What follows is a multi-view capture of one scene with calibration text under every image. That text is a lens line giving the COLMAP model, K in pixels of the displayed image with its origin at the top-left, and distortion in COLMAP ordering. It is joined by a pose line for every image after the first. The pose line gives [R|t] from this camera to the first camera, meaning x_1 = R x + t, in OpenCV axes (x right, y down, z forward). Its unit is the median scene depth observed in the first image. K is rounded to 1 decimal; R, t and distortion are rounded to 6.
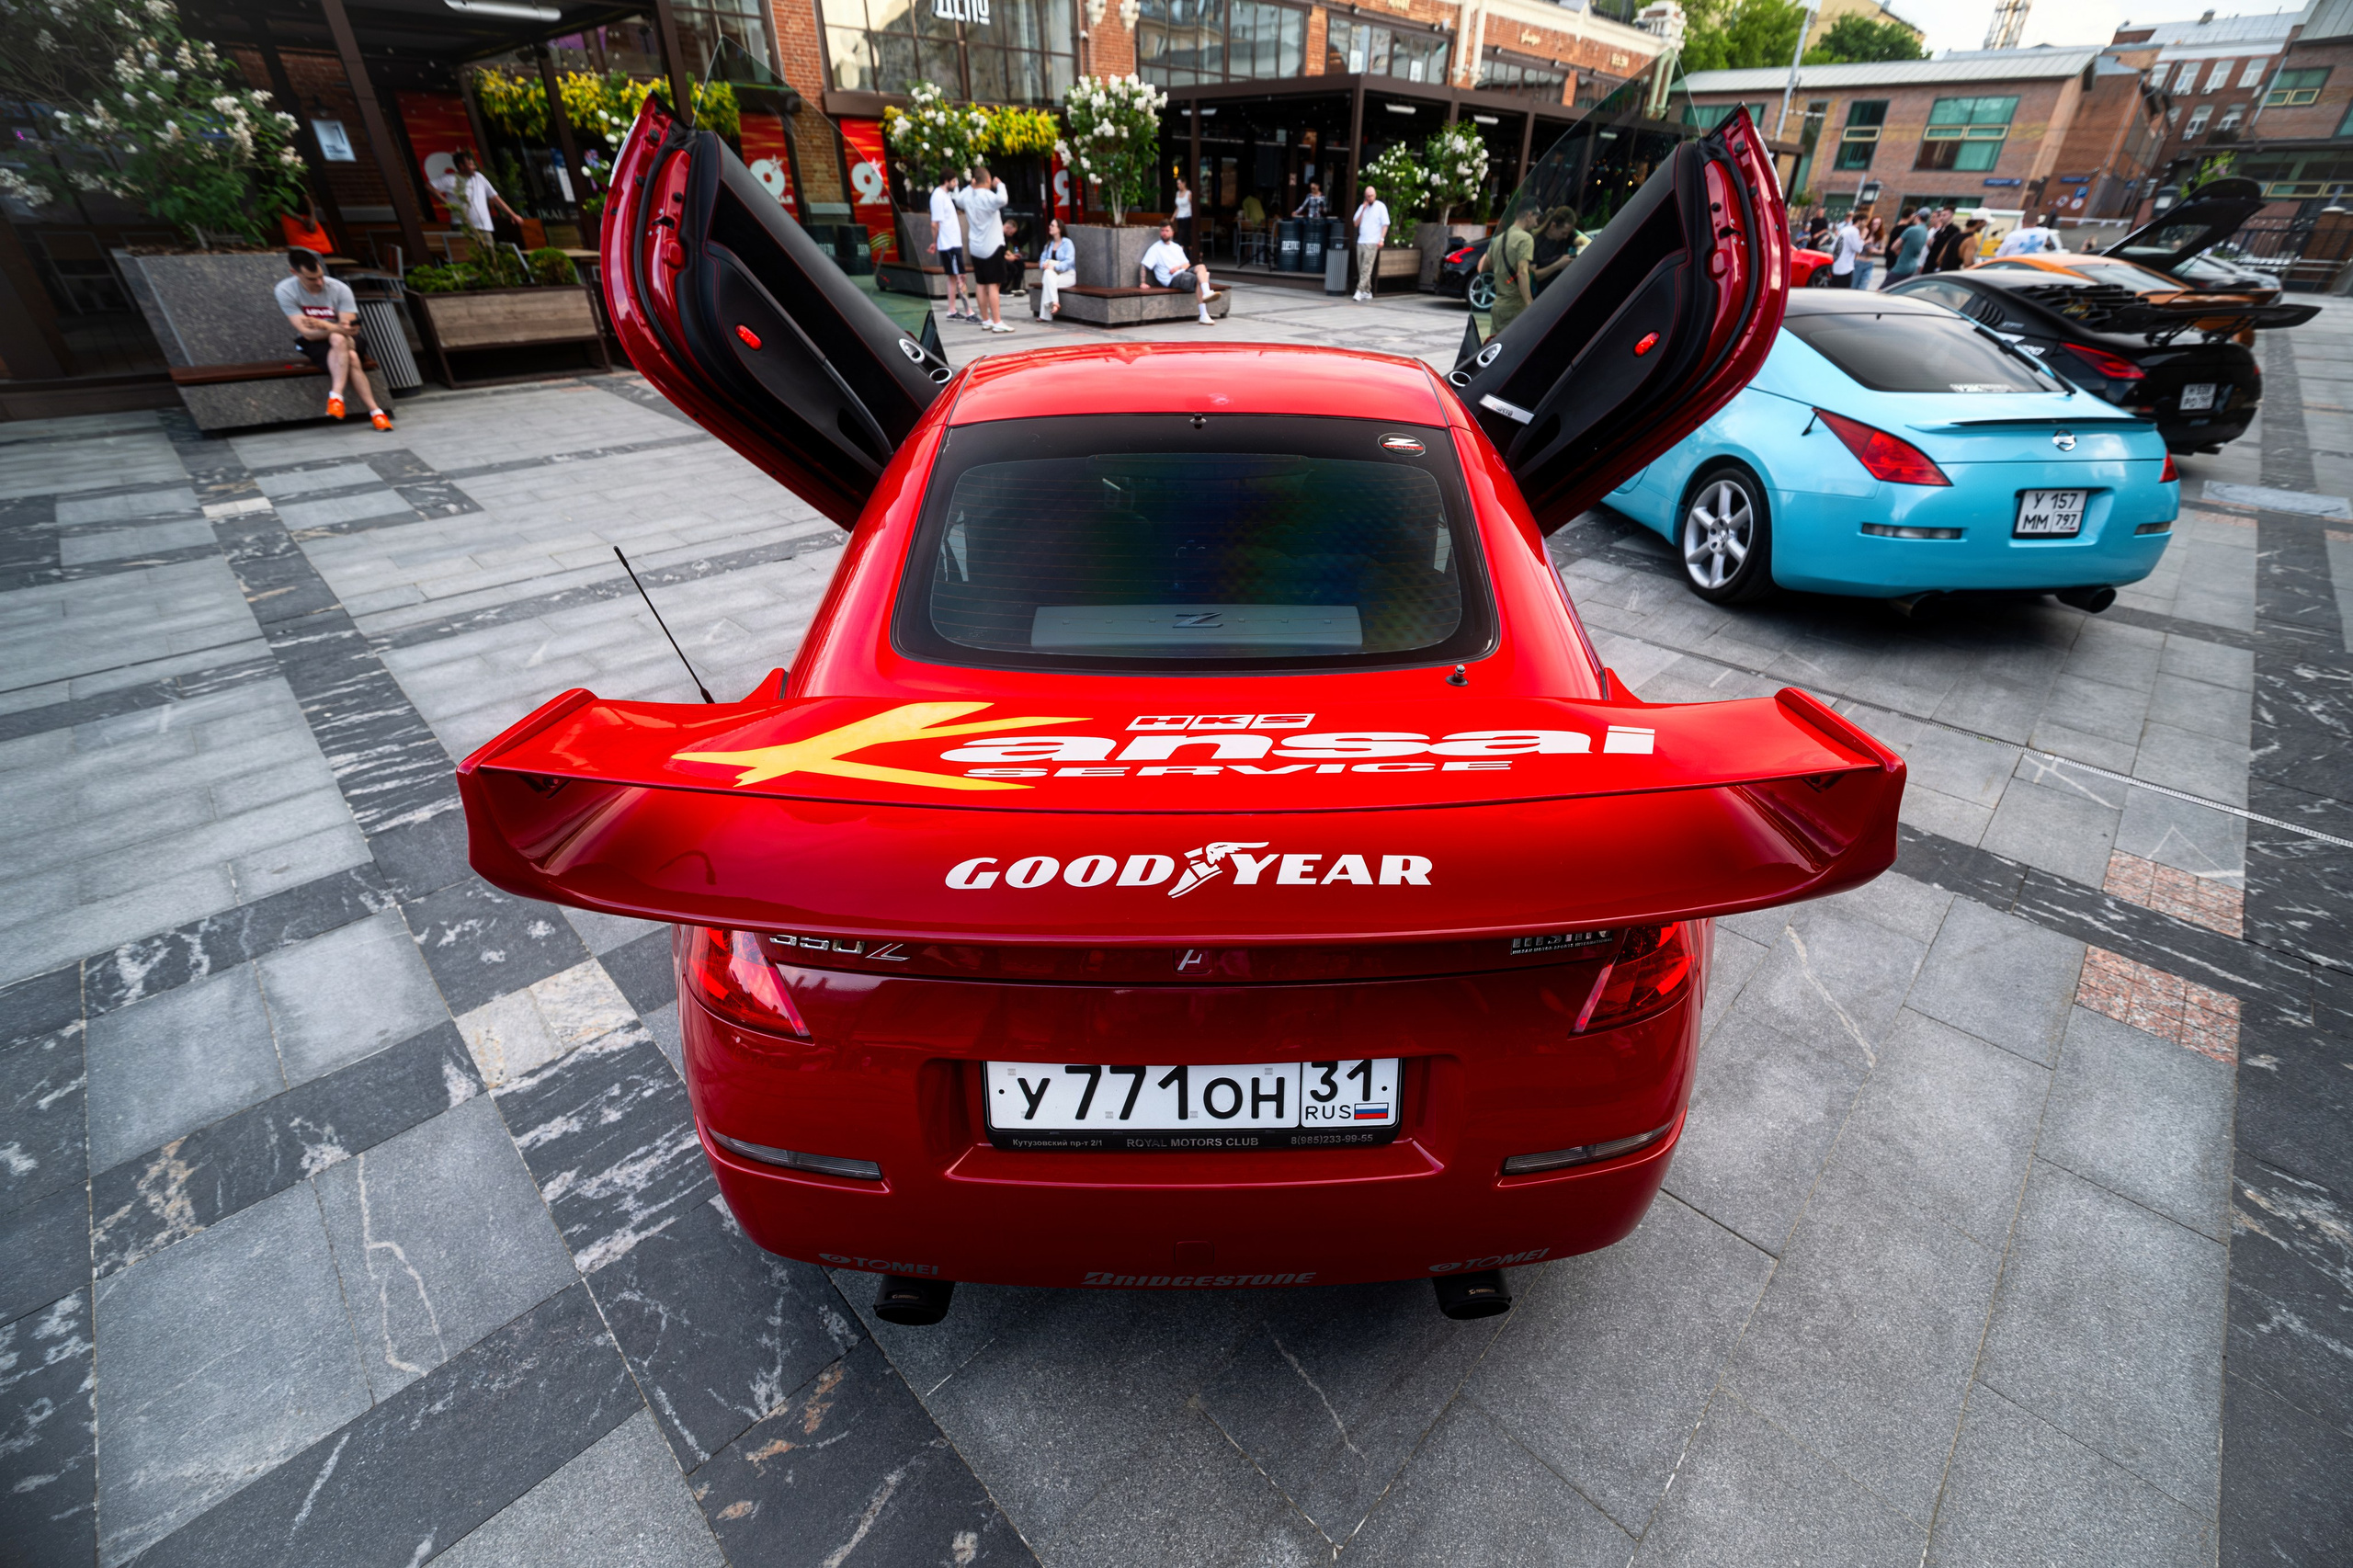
lens RADIAL K [[950.7, 0, 1192.7], [0, 950.7, 794.1], [0, 0, 1]] dist [-0.021847, 0.004768]
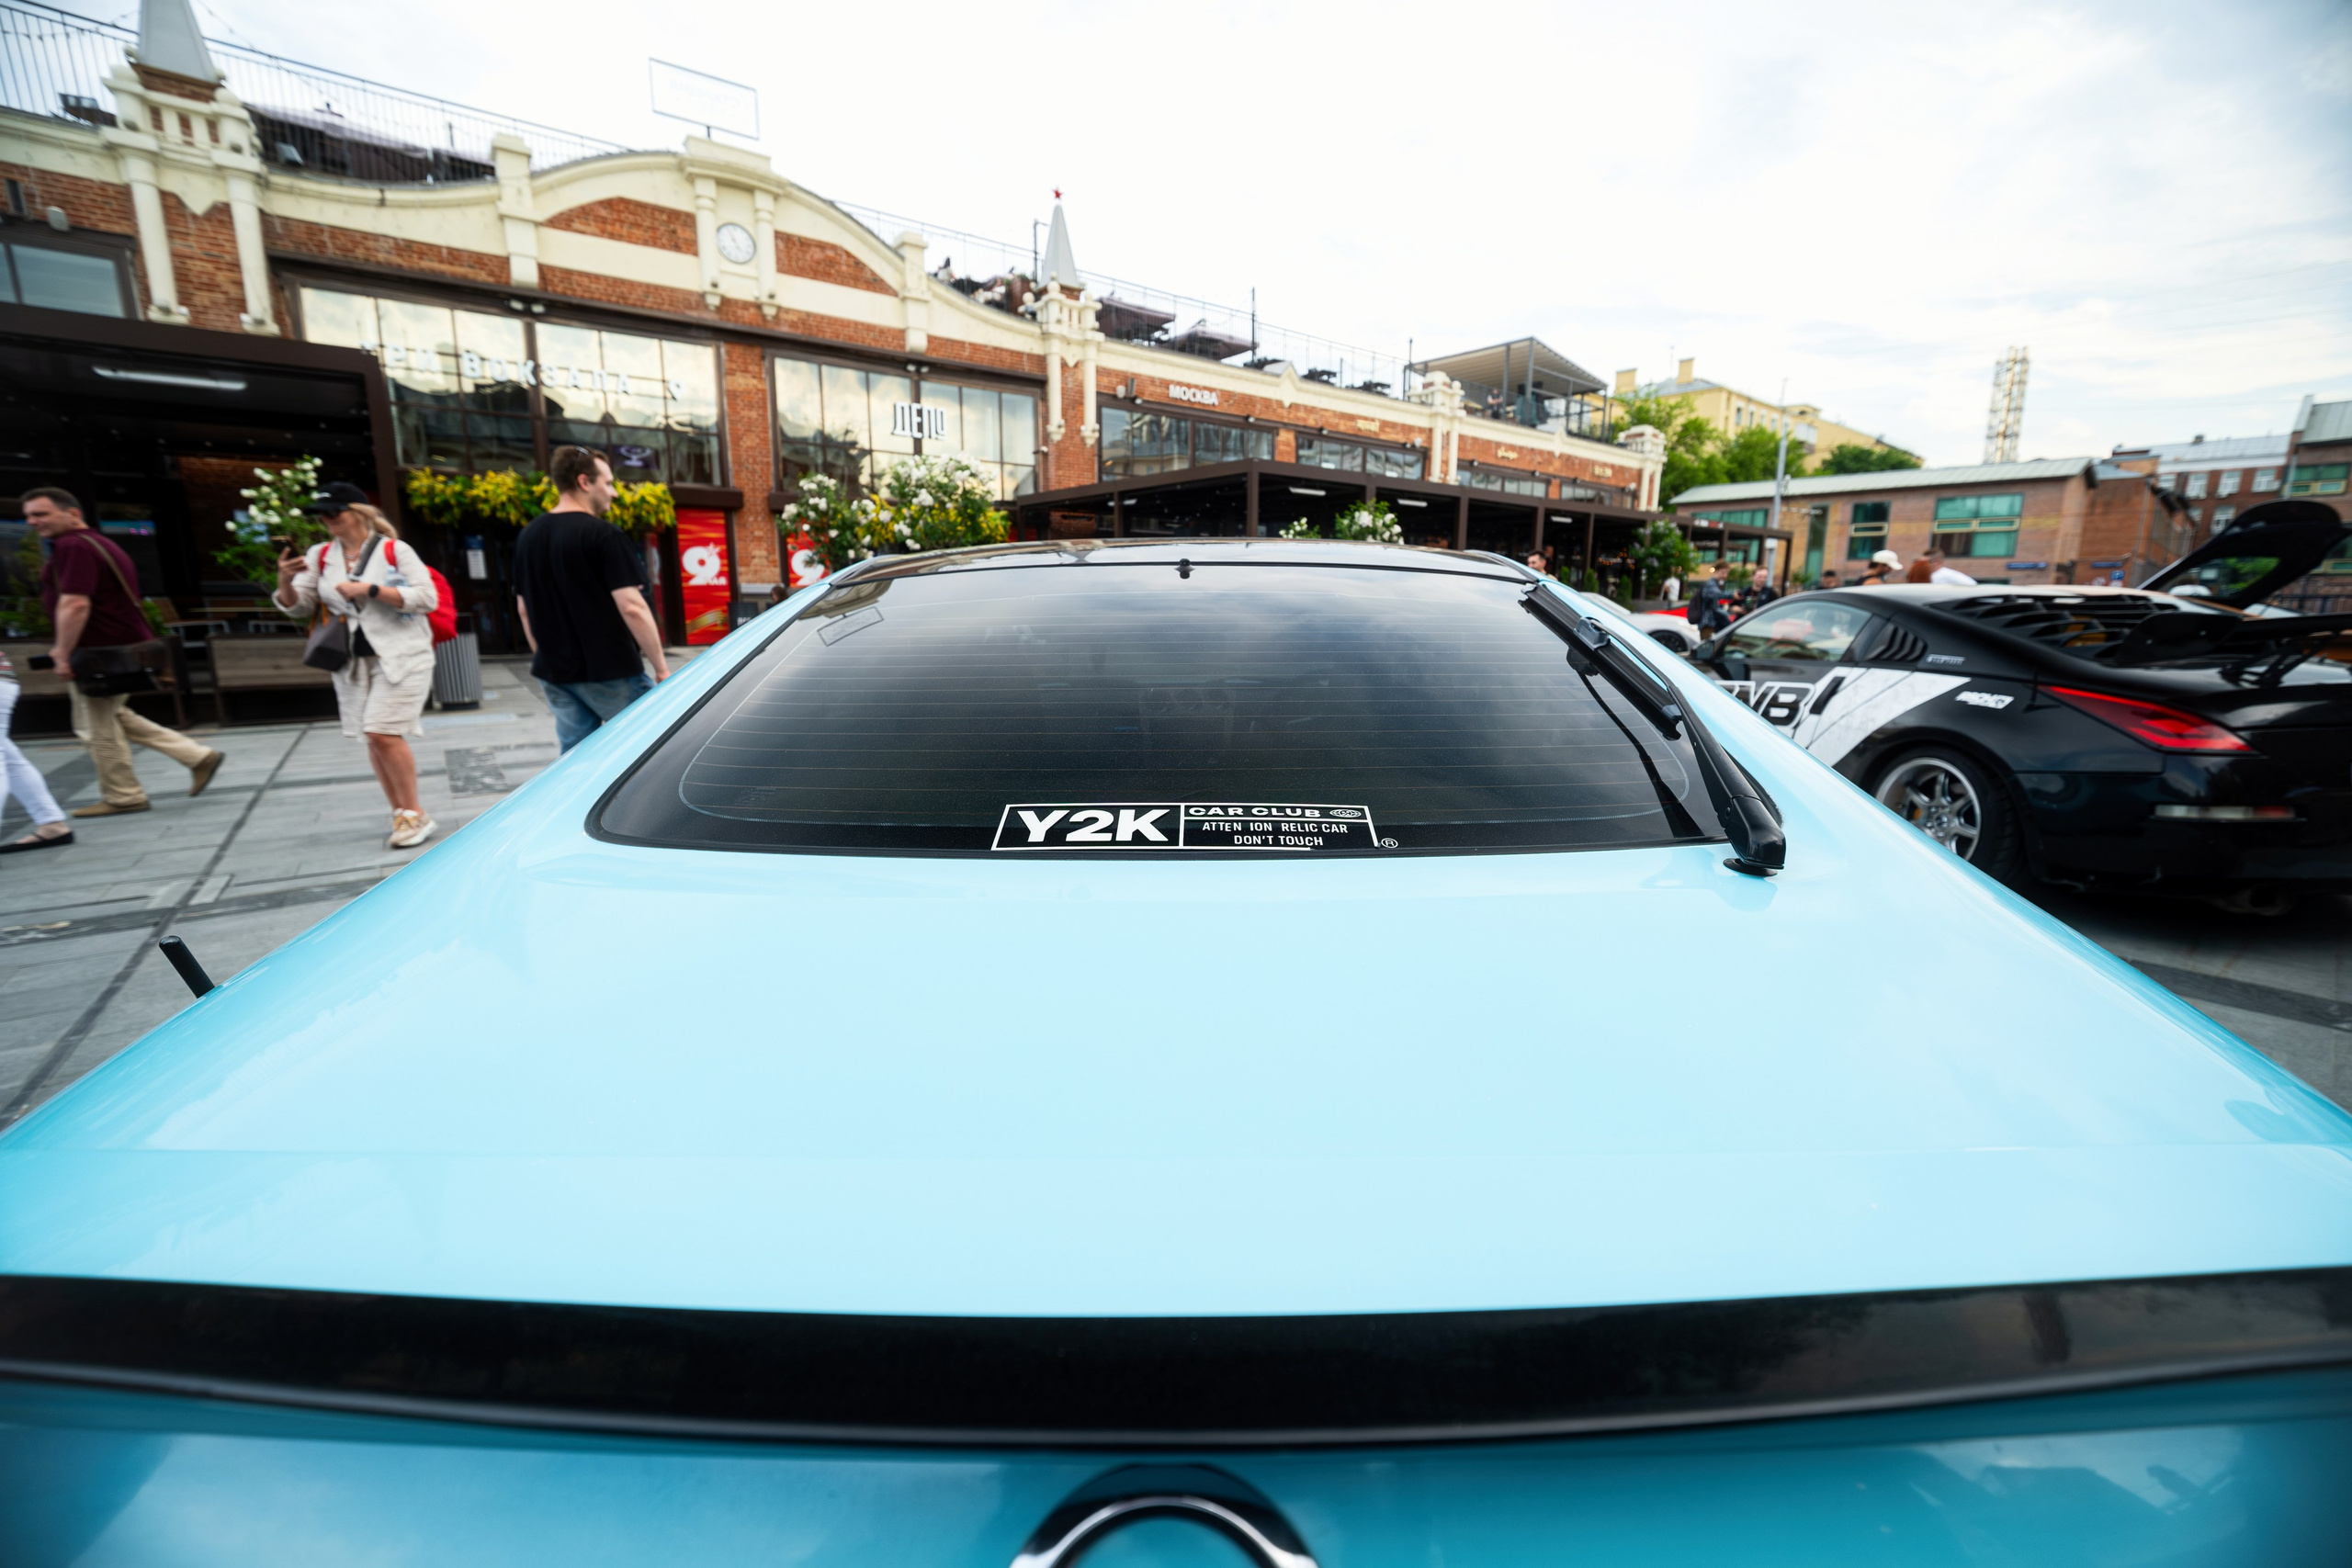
lens RADIAL K [[918.8, 0, 1193.6], [0, 918.8, 787.1], [0, 0, 1]] dist [-0.015328, 0.000060]
pose [[0.993371, 0.013522, -0.114151, 0.109977], [-0.053513, 0.933284, -0.355131, -0.048251], [0.101733, 0.358885, 0.927821, 0.107183]]
